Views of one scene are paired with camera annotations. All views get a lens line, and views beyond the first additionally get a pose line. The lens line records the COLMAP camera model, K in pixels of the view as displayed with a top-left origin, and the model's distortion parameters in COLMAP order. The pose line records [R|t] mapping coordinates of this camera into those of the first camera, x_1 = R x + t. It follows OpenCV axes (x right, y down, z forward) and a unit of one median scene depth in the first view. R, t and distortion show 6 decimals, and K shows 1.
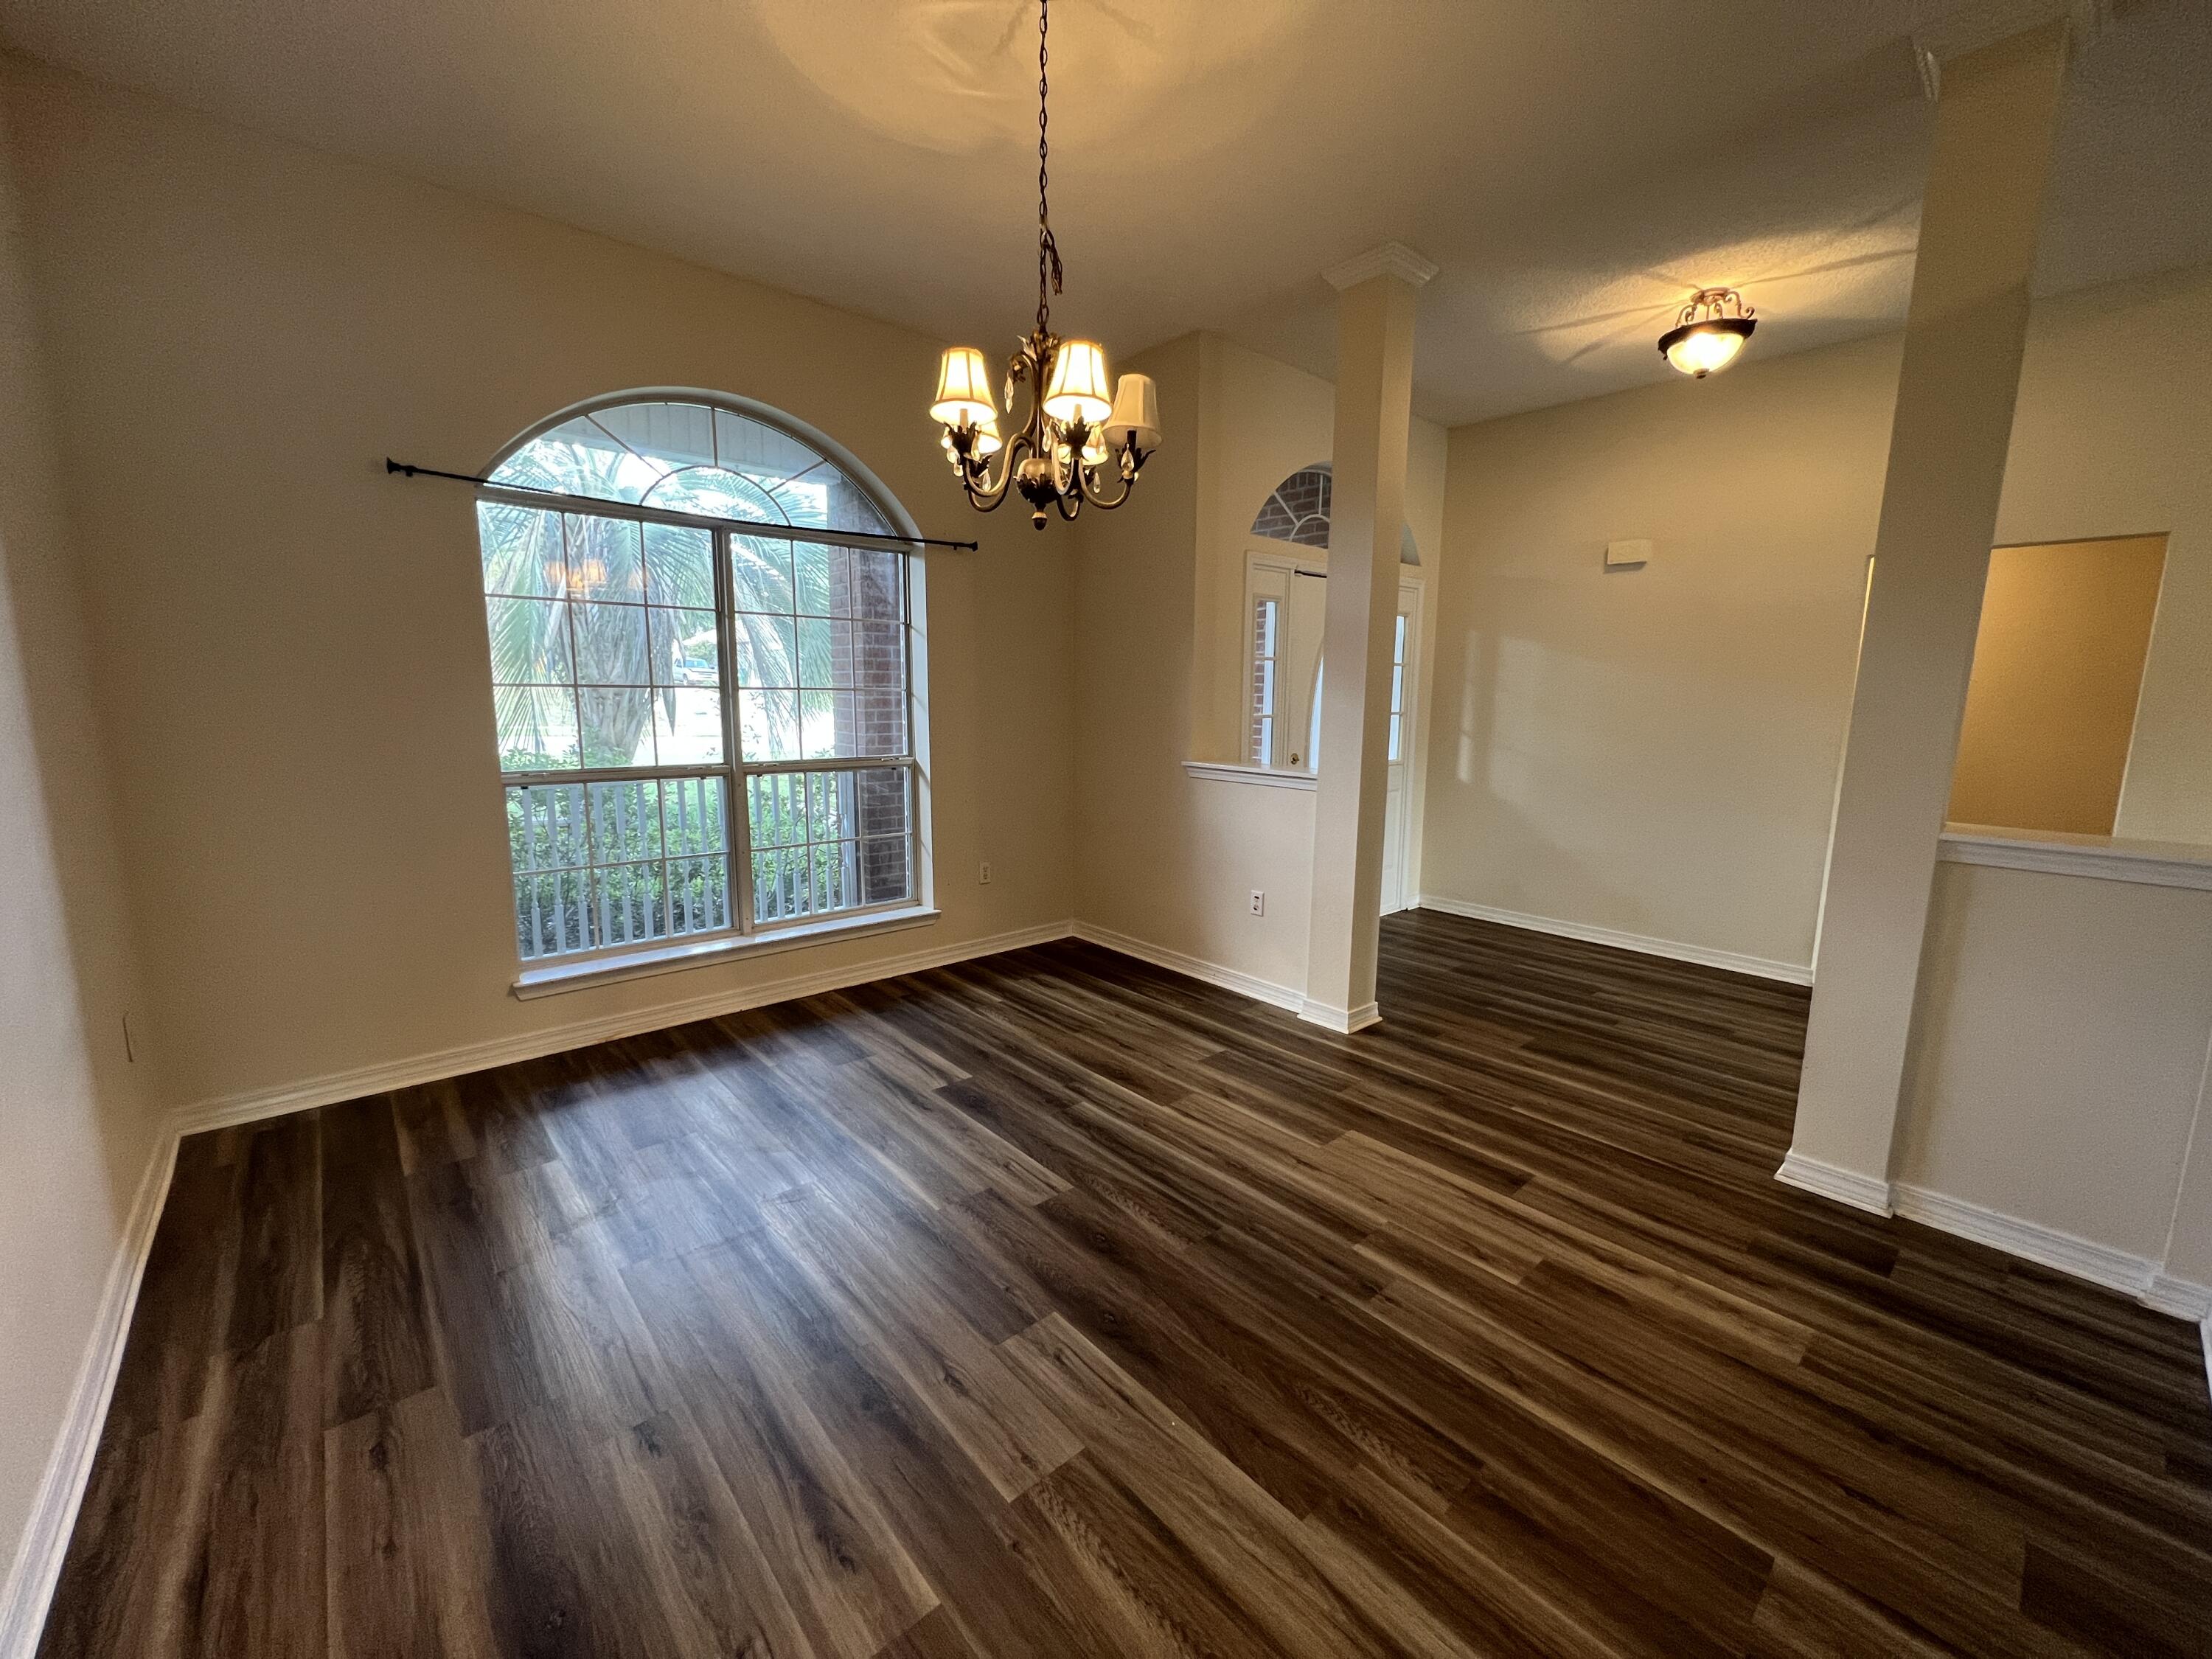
lens RADIAL K [[887.8, 0, 1107.4], [0, 887.8, 827.5], [0, 0, 1]] dist [-0.000264, -0.001273]
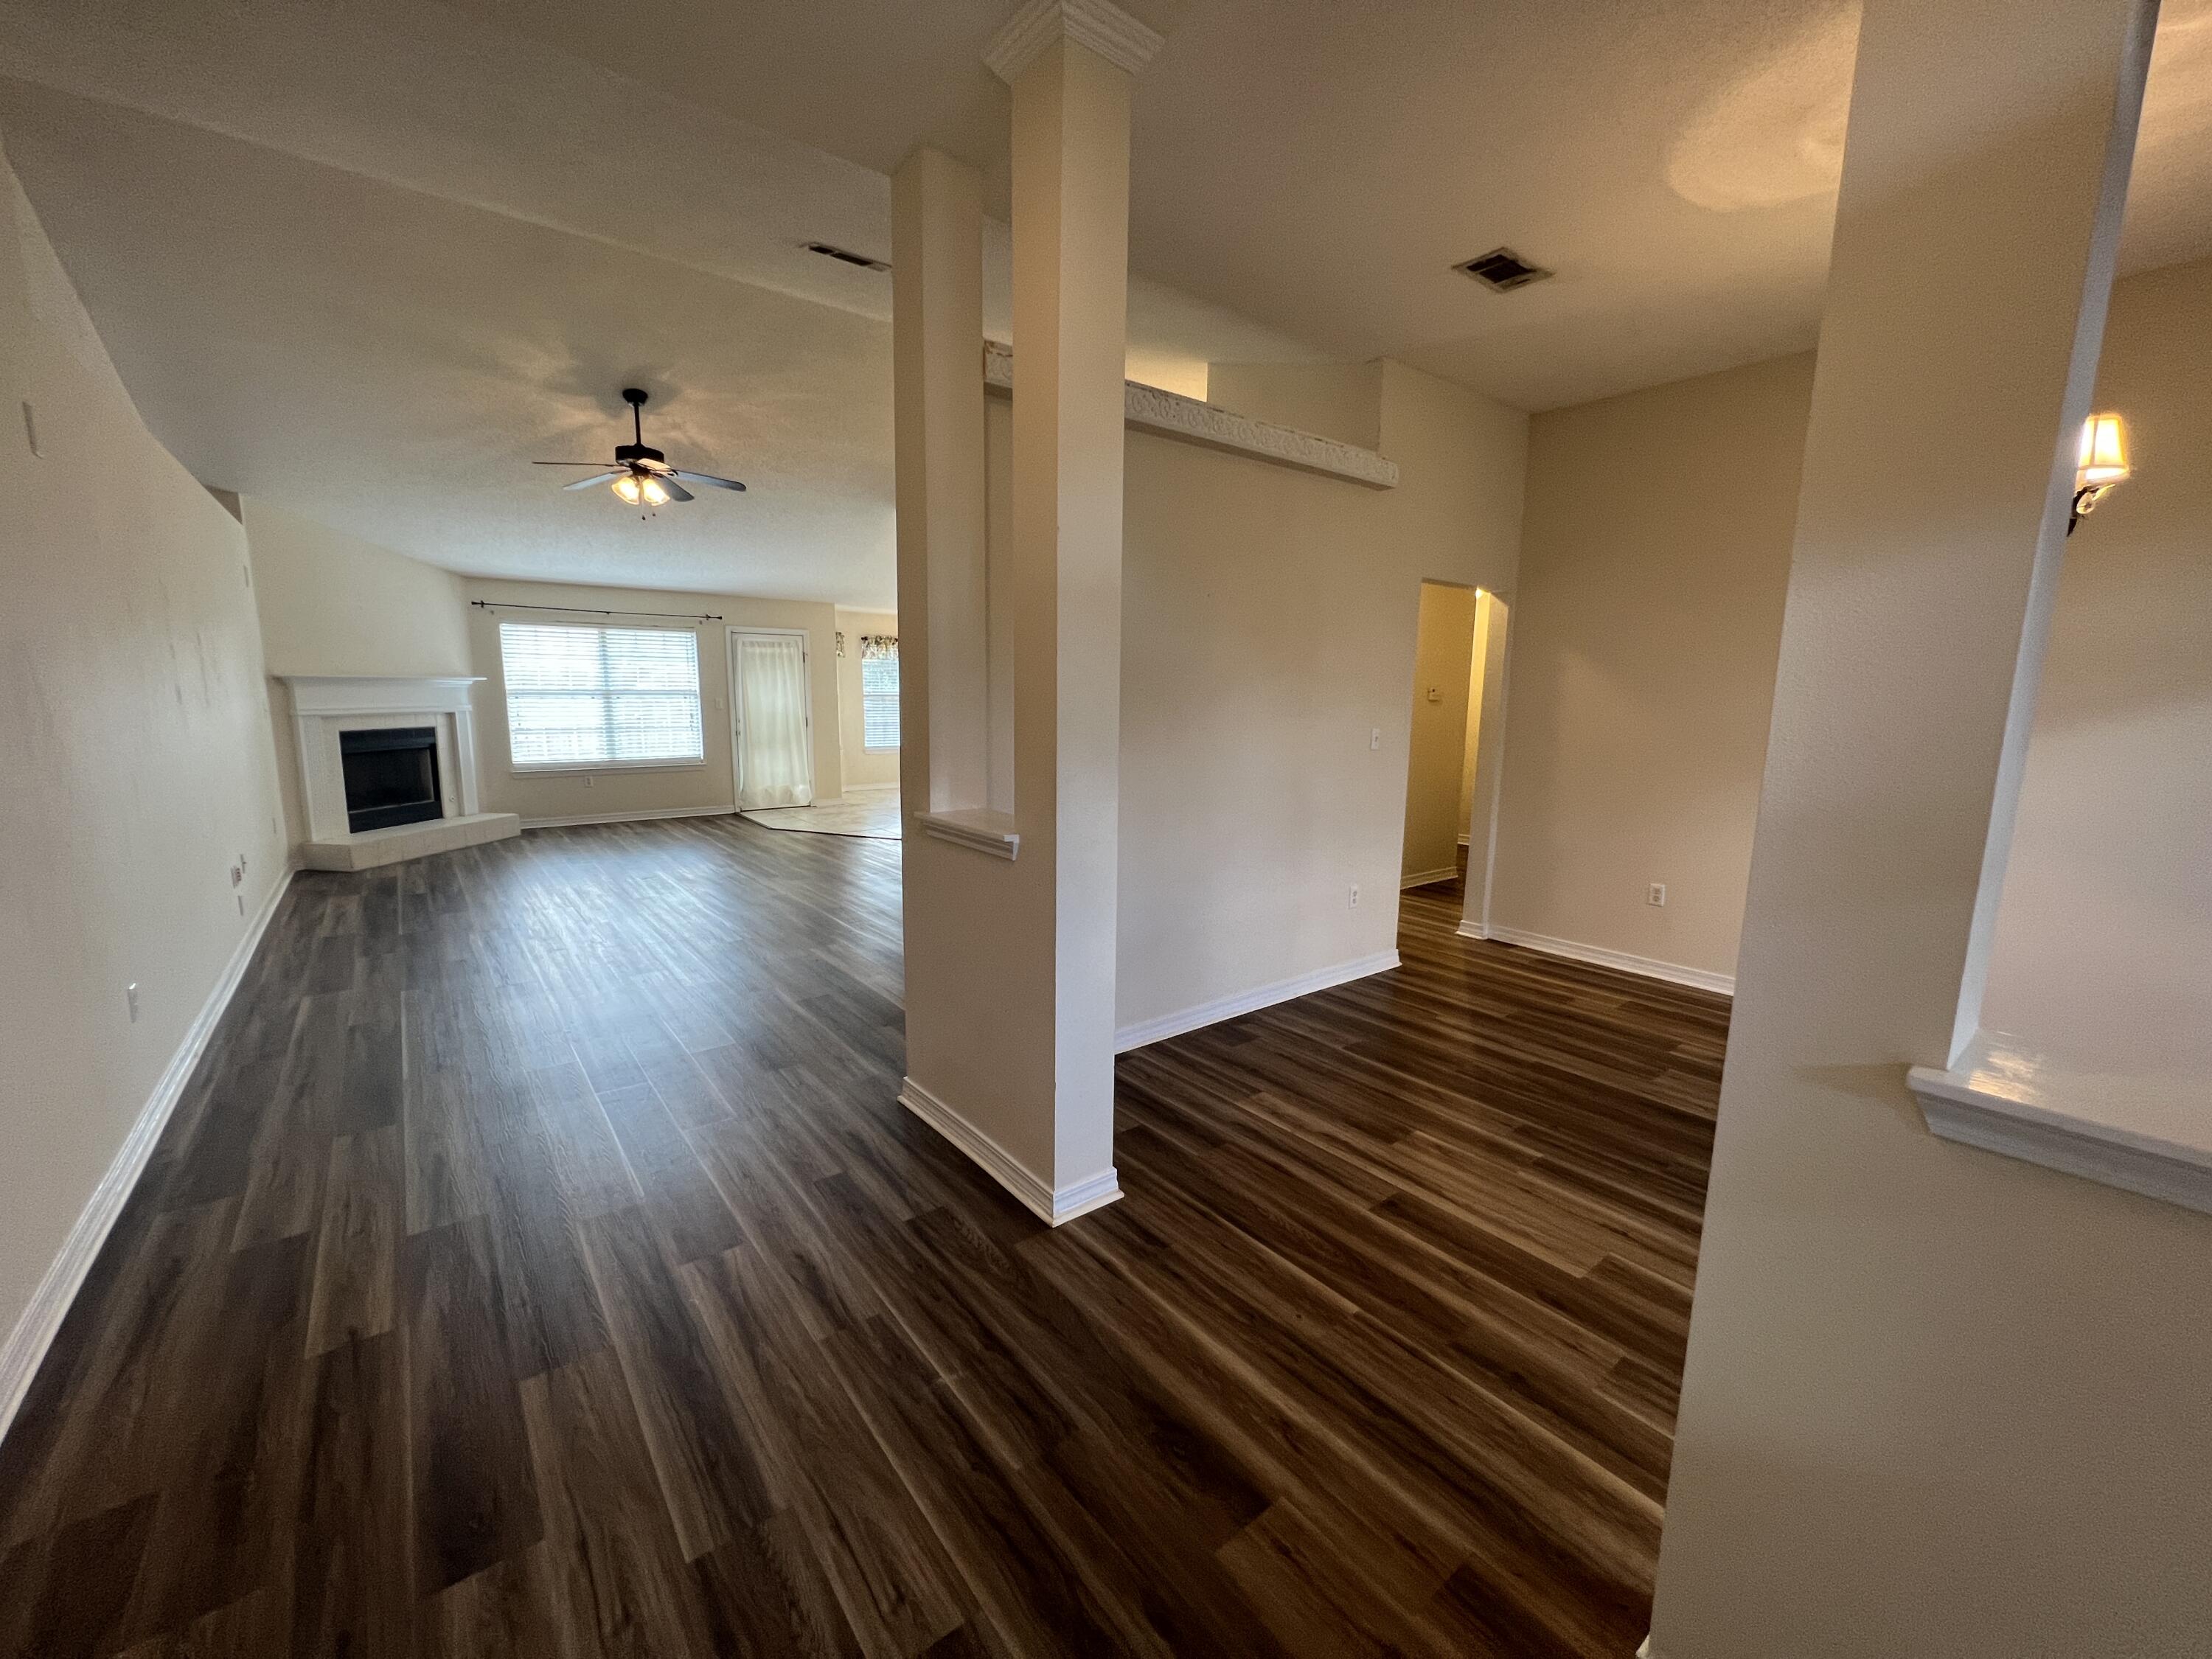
lens RADIAL K [[887.8, 0, 1106.8], [0, 887.8, 824.3], [0, 0, 1]] dist [-0.000264, -0.001273]
pose [[-0.998212, -0.034833, 0.048584, 0.750797], [-0.018415, 0.952352, 0.304446, -0.306420], [-0.056874, 0.303006, -0.951290, 1.850809]]
